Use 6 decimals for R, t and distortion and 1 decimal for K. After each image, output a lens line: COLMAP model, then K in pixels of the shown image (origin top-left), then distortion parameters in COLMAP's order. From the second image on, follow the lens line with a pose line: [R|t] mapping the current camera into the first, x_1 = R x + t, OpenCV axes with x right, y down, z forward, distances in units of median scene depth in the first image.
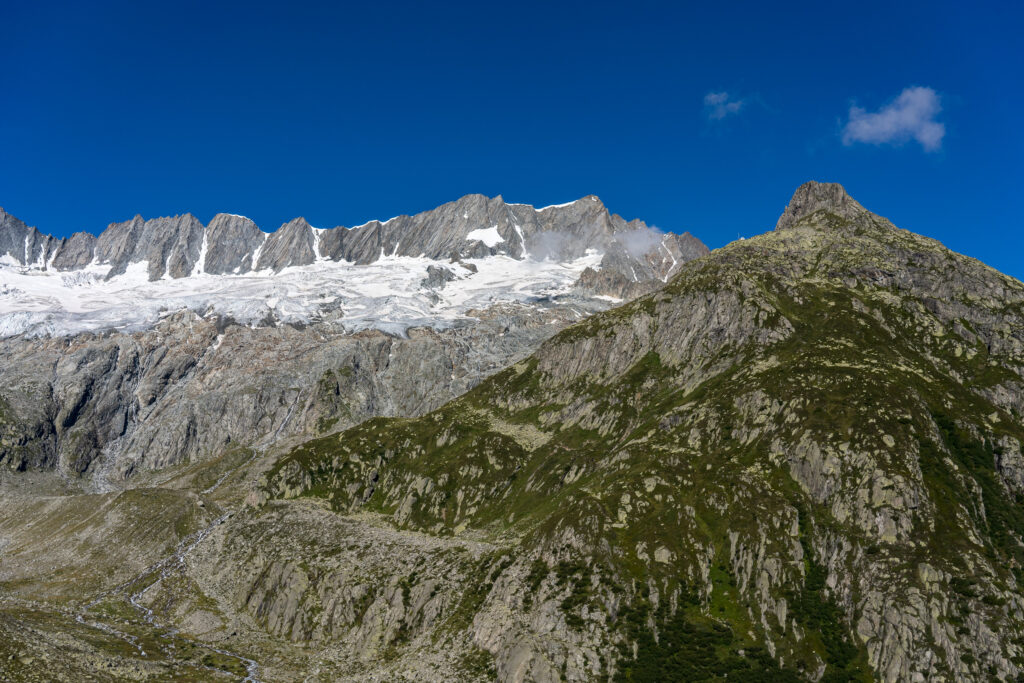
lens RADIAL K [[1047.2, 0, 513.3], [0, 1047.2, 320.4], [0, 0, 1]] dist [0.010994, -0.024398]
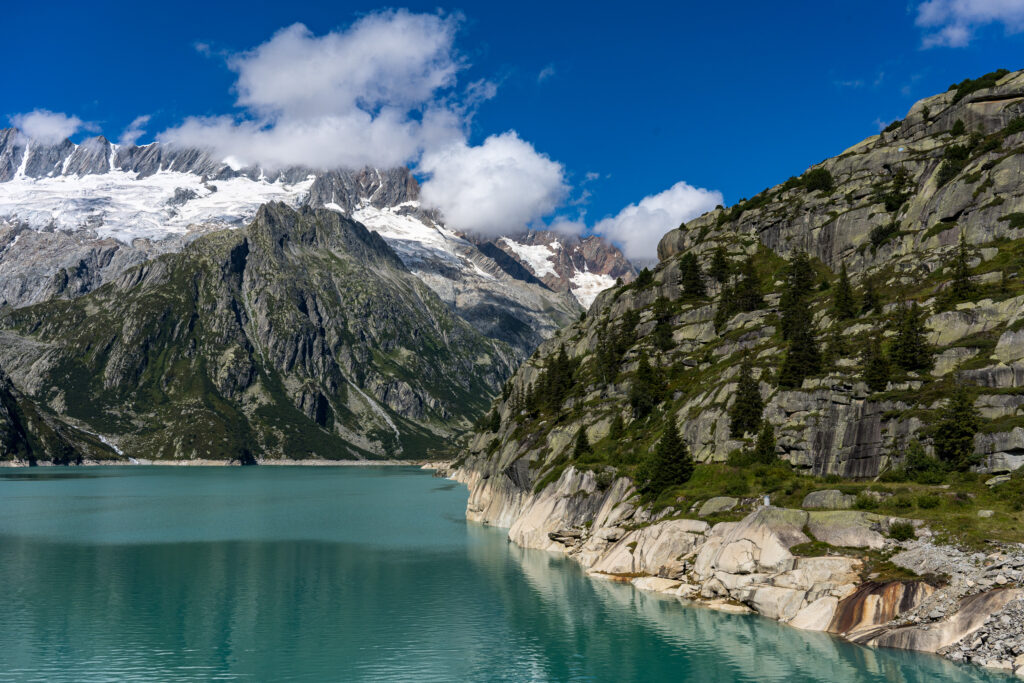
lens RADIAL K [[1047.2, 0, 513.3], [0, 1047.2, 320.4], [0, 0, 1]] dist [0.010994, -0.024398]
pose [[0.992712, 0.047291, 0.110846, 0.202695], [-0.061076, 0.990341, 0.124475, -0.068955], [-0.103888, -0.130338, 0.986012, -0.458667]]
